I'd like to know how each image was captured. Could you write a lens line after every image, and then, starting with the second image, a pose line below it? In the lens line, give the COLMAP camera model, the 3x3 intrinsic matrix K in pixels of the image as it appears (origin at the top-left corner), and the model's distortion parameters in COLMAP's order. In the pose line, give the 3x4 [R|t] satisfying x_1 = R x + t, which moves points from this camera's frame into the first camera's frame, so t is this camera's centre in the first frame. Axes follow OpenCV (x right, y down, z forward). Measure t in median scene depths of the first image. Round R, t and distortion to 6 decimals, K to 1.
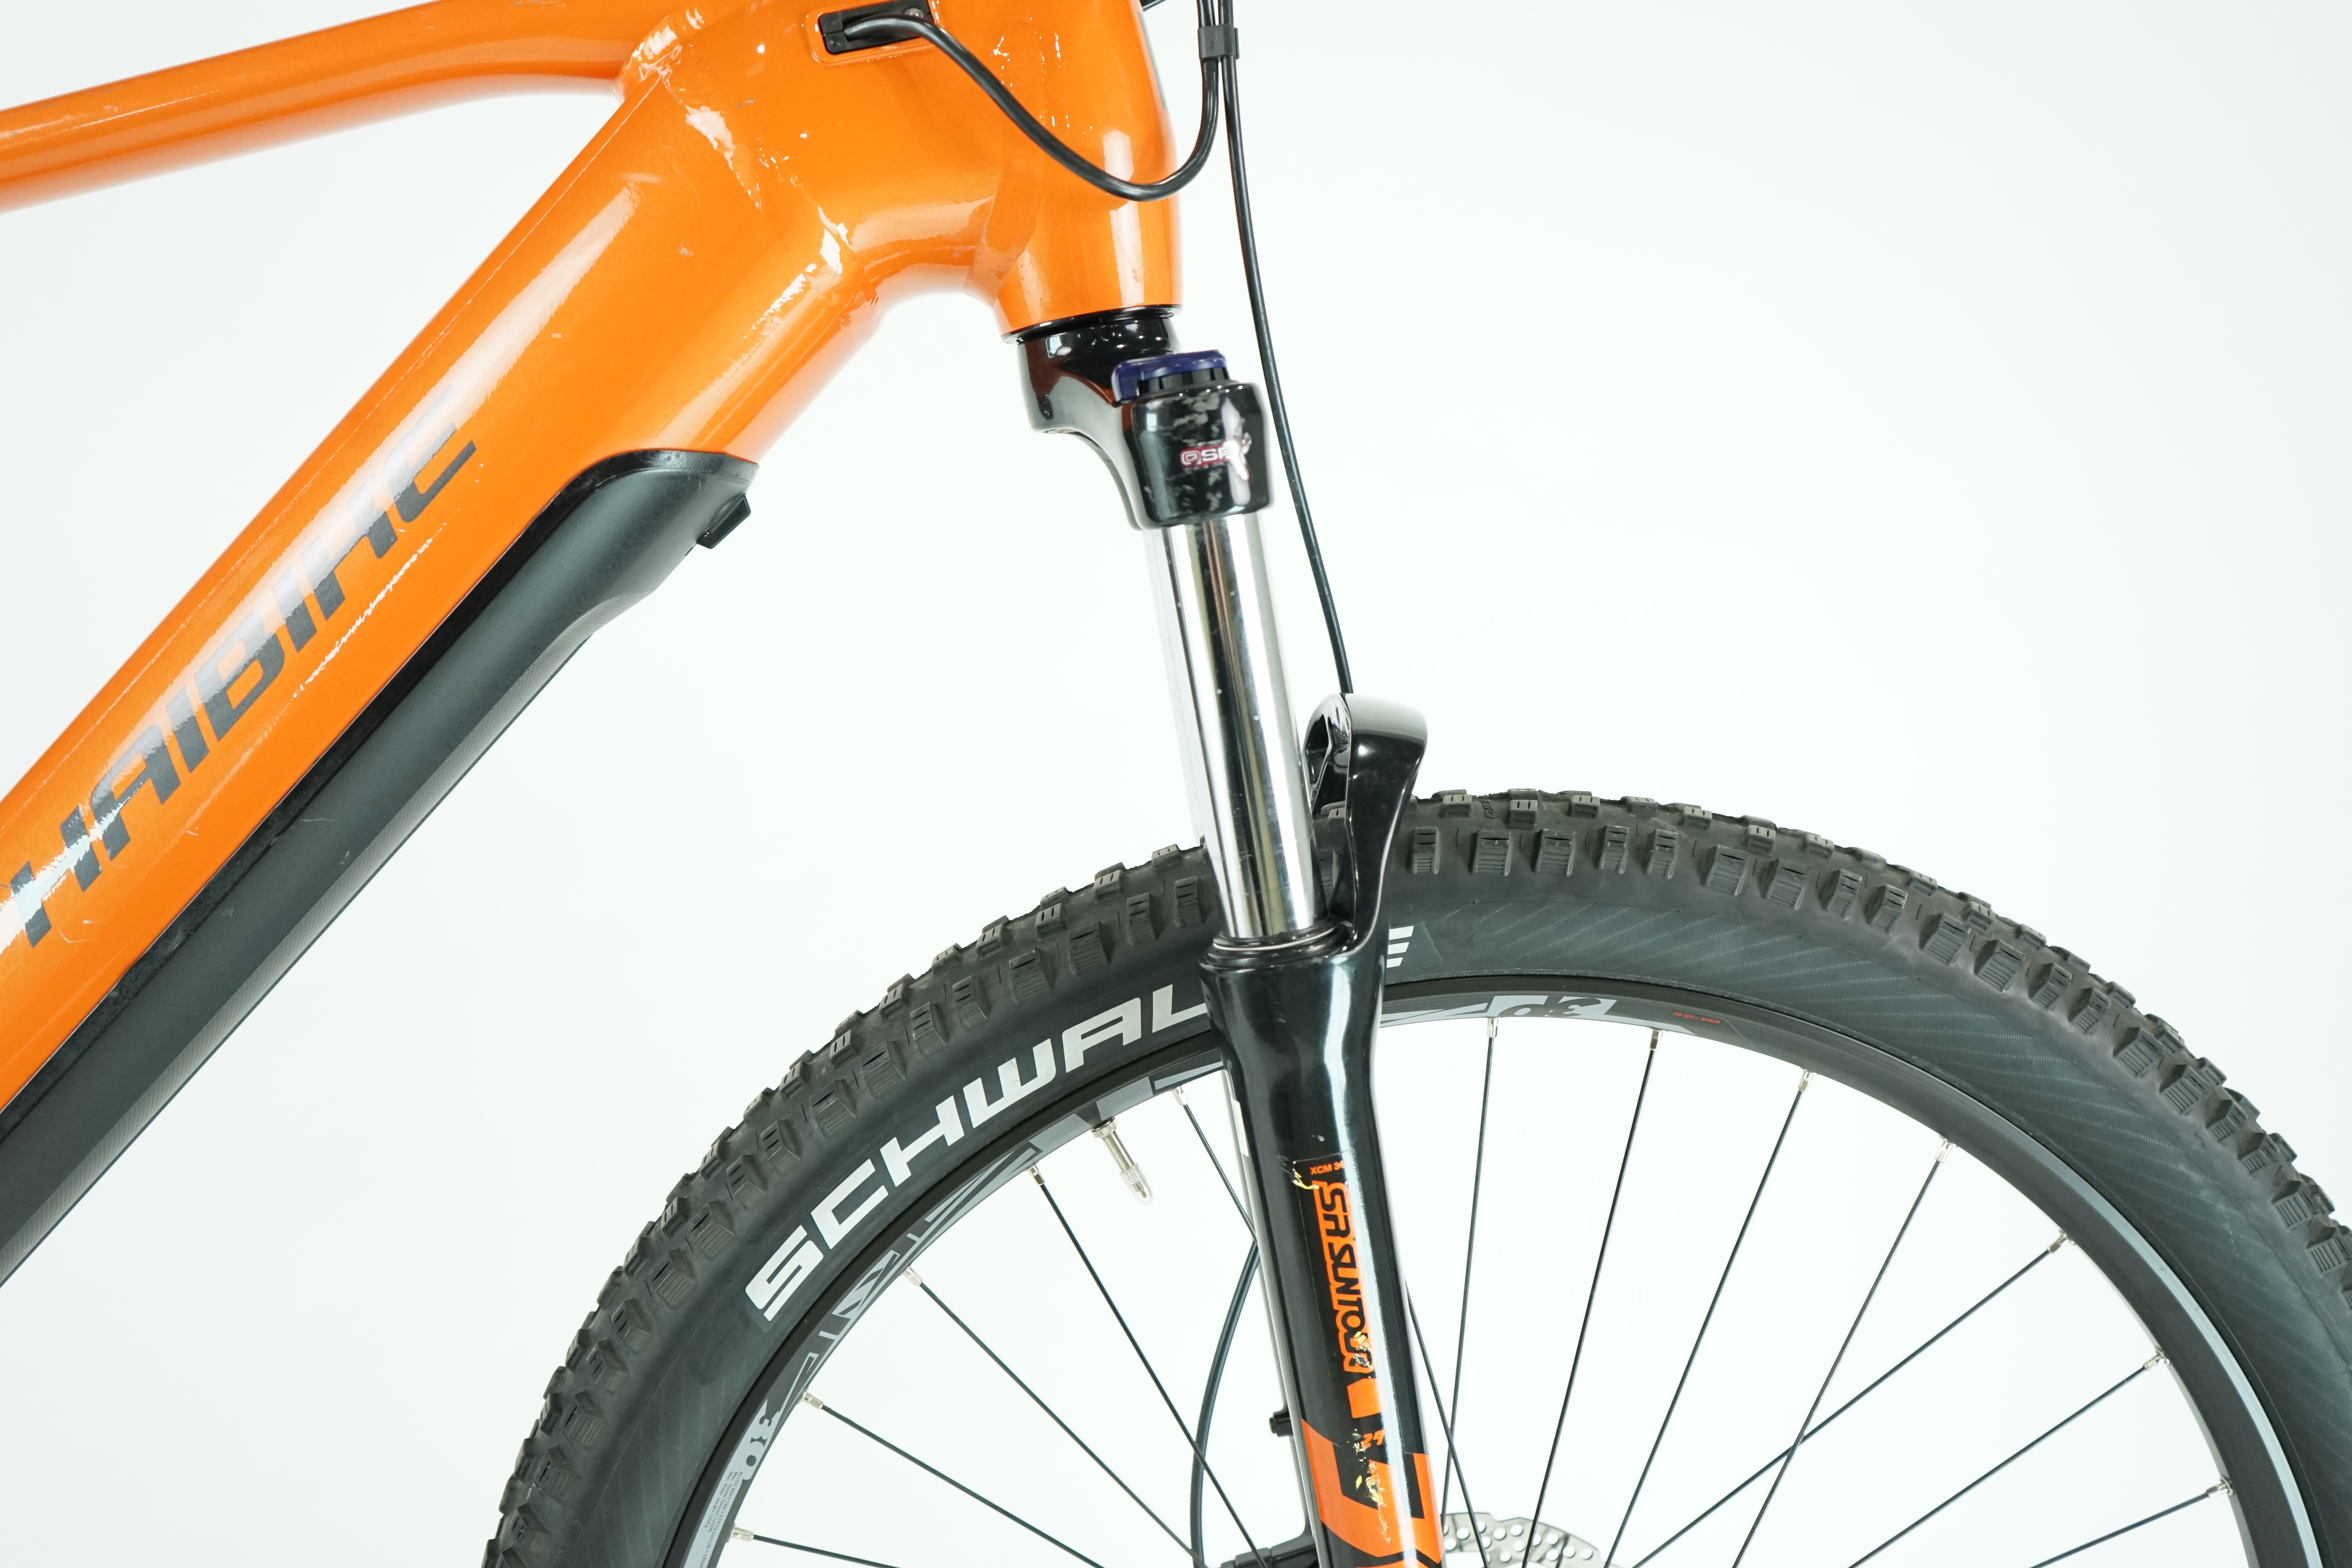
lens RADIAL K [[1773.4, 0, 1176.0], [0, 1773.4, 784.0], [0, 0, 1]] dist [0.002749, 0.000459]
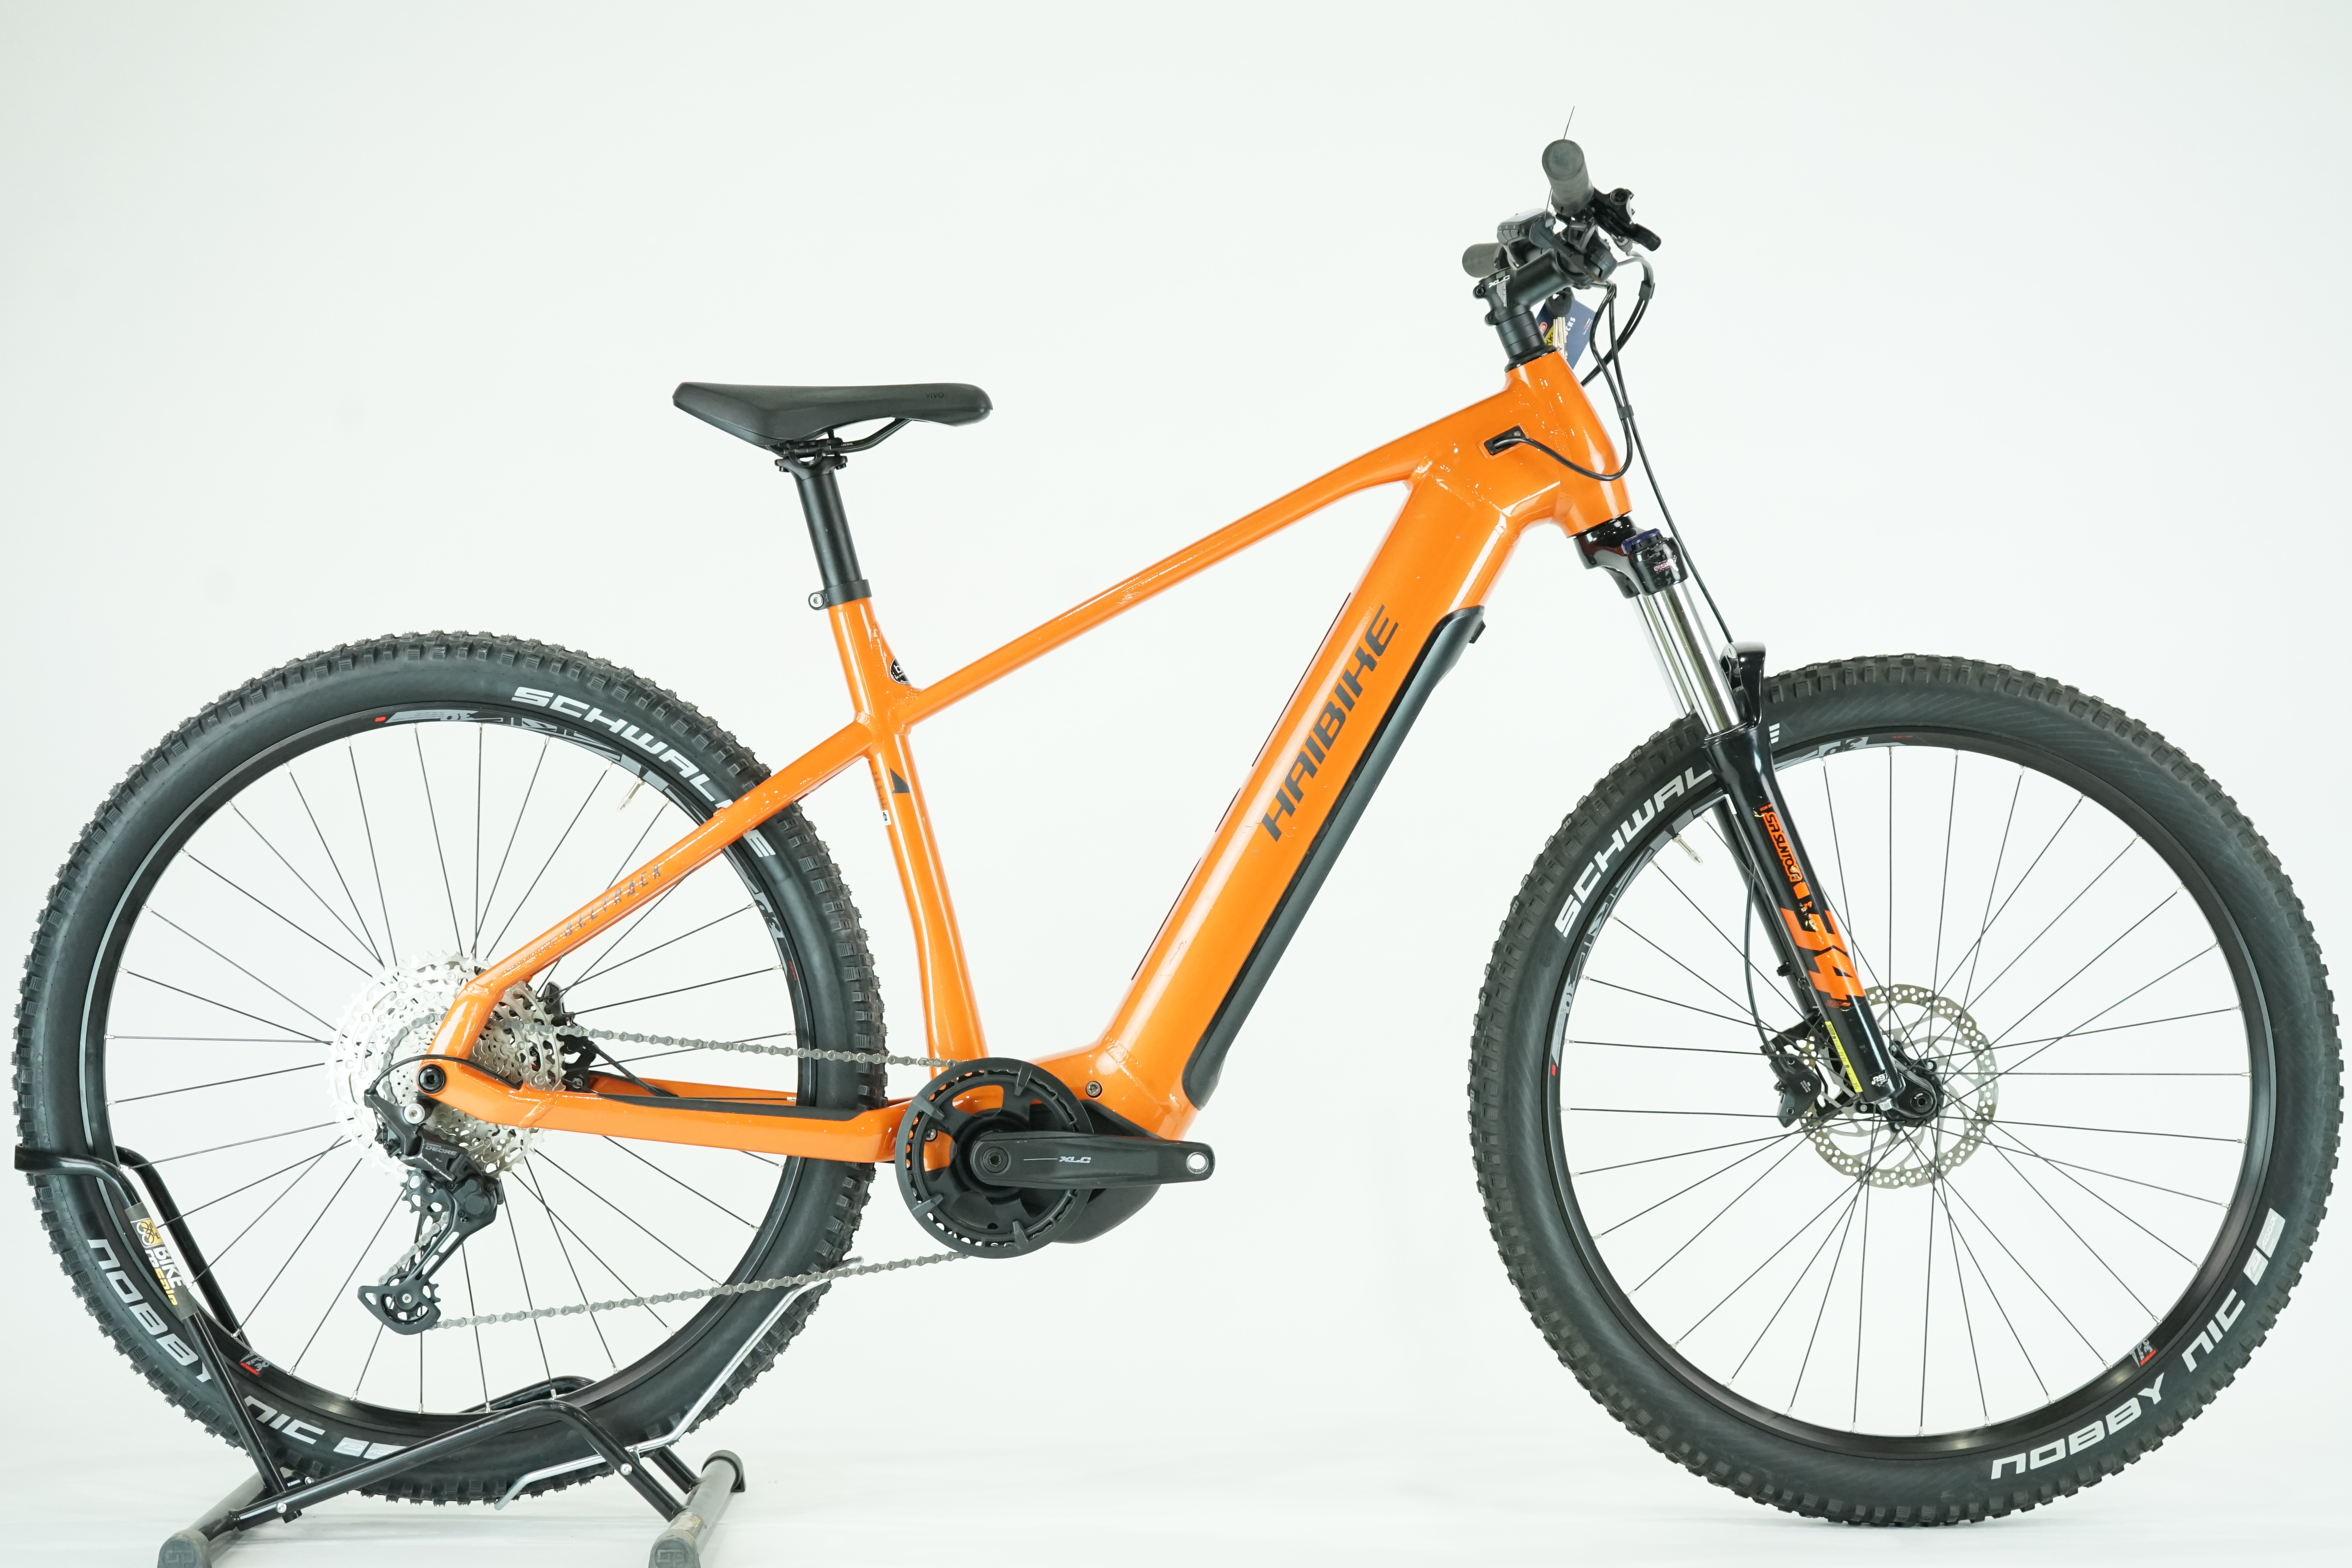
lens RADIAL K [[3898.0, 0, 1176.0], [0, 3898.0, 784.0], [0, 0, 1]] dist [0.010572, -0.005583]
pose [[0.972373, -0.229817, -0.040935, -0.495302], [0.224181, 0.968240, -0.110696, 0.586447], [0.065075, 0.098461, 0.993011, -4.573898]]
